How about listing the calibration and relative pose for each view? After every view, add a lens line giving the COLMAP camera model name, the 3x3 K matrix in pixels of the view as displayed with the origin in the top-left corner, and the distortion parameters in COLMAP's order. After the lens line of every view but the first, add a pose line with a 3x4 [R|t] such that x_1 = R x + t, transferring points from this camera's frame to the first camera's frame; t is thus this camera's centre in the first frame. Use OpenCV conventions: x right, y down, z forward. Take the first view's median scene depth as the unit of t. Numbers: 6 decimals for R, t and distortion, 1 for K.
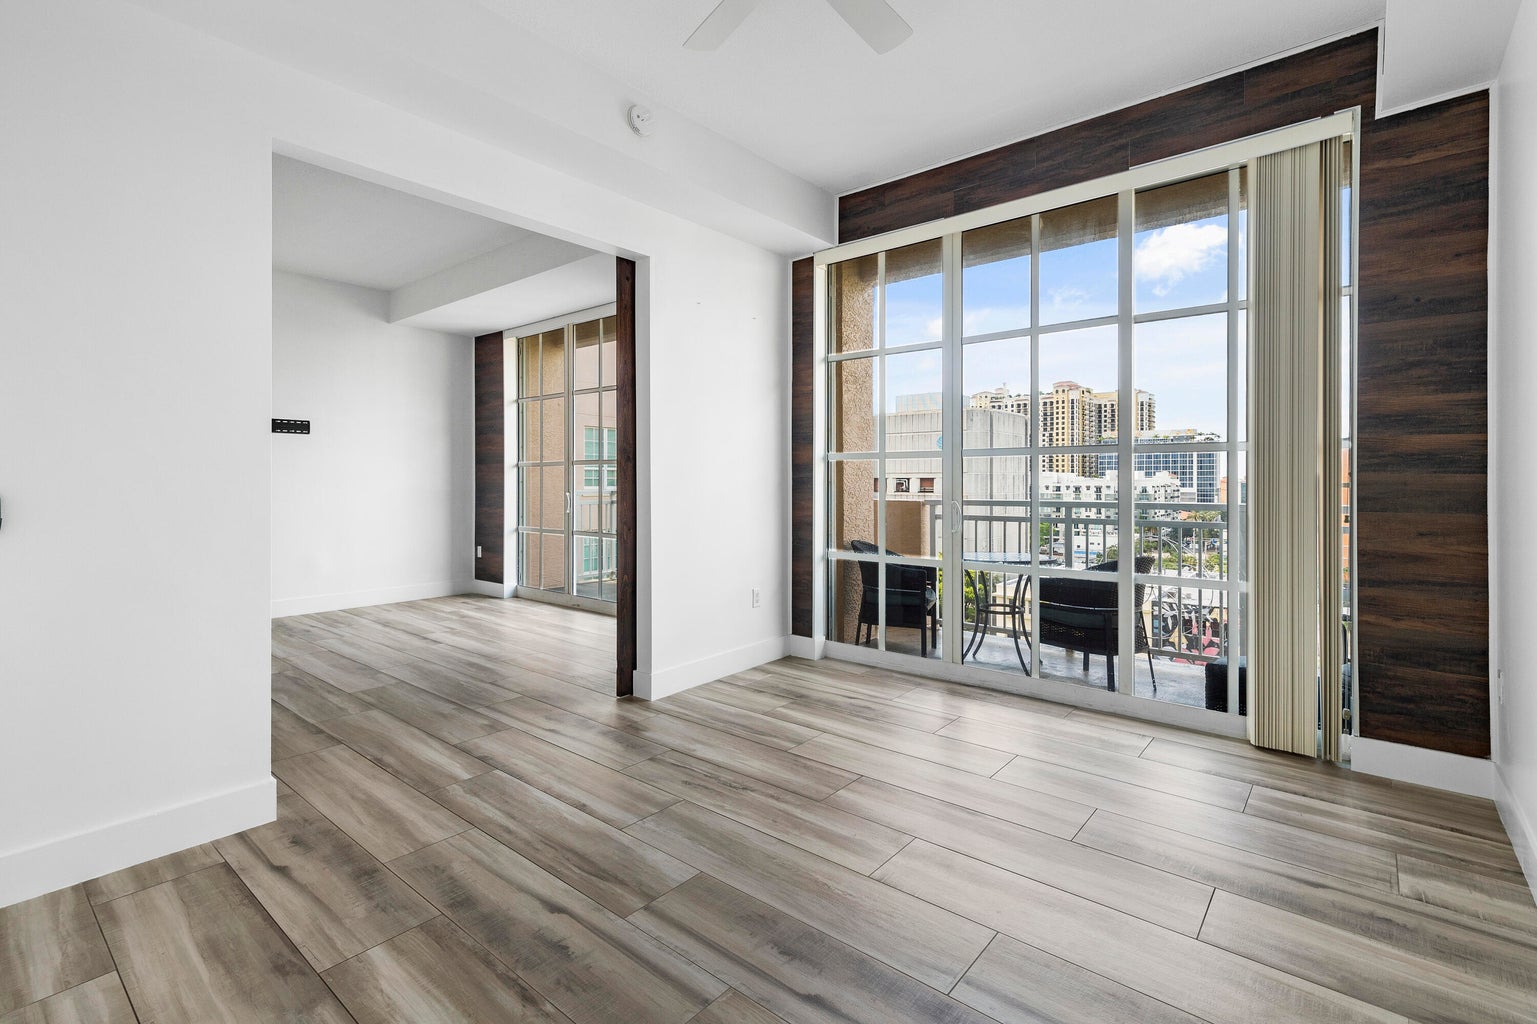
lens RADIAL K [[712.0, 0, 749.5], [0, 712.0, 492.2], [0, 0, 1]] dist [0.020088, 0.000122]
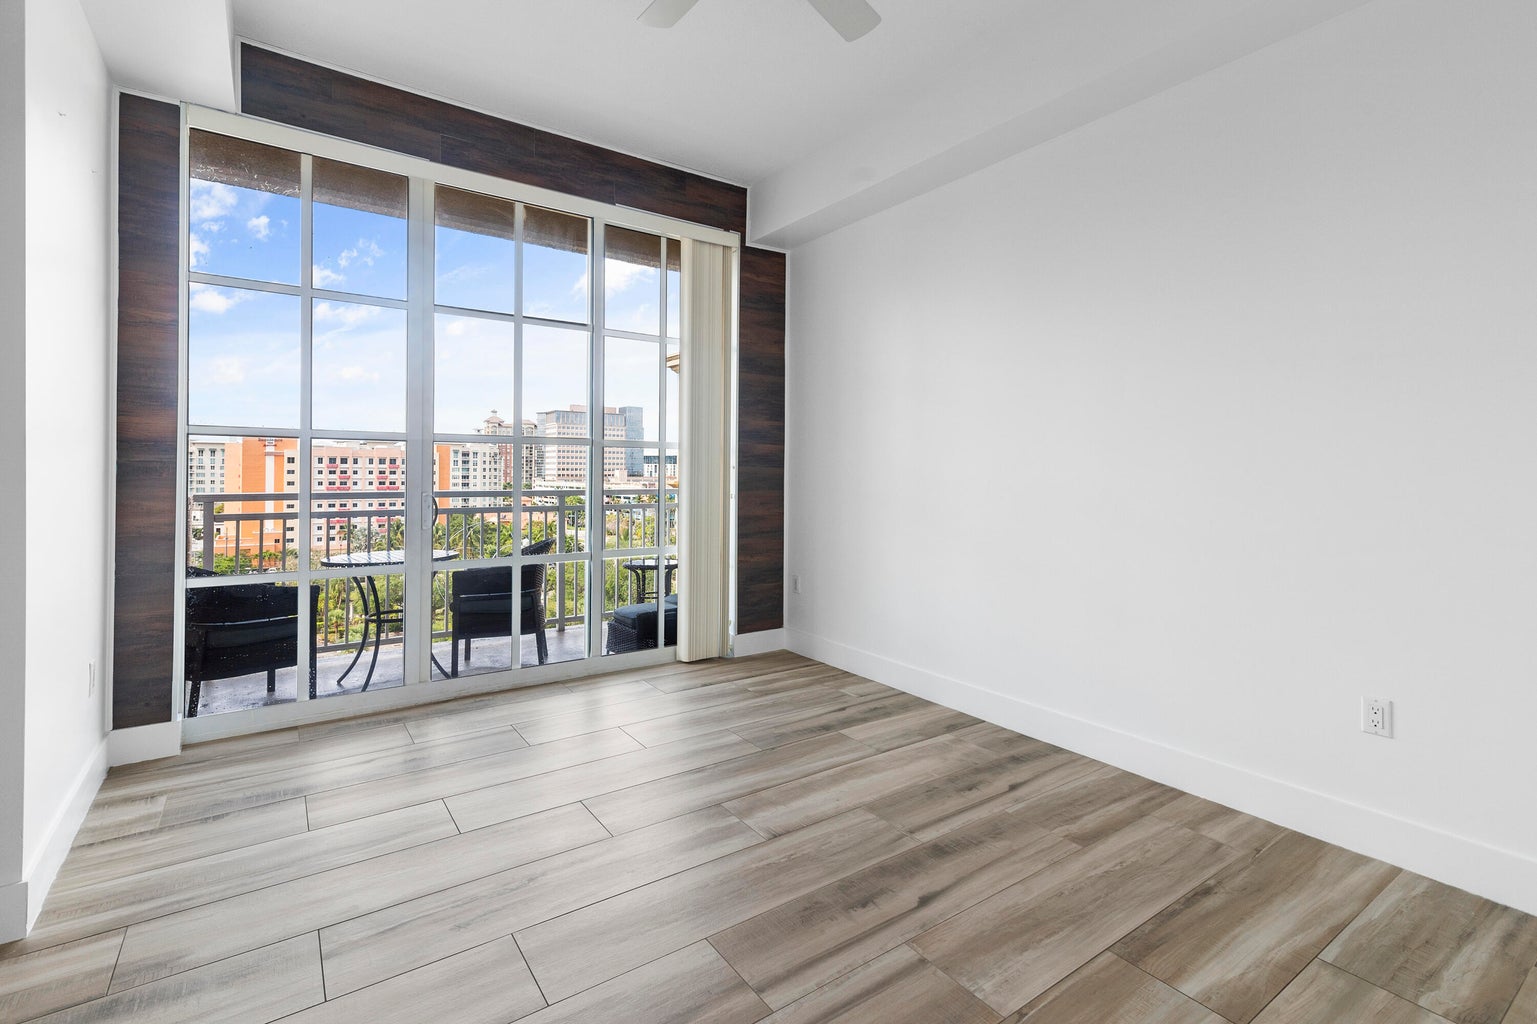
lens RADIAL K [[712.0, 0, 780.5], [0, 712.0, 489.1], [0, 0, 1]] dist [0.020088, 0.000122]
pose [[0.240174, -0.020948, 0.970504, -0.515839], [0.010390, 0.999765, 0.019008, -0.005519], [-0.970674, 0.005518, 0.240335, 0.435203]]
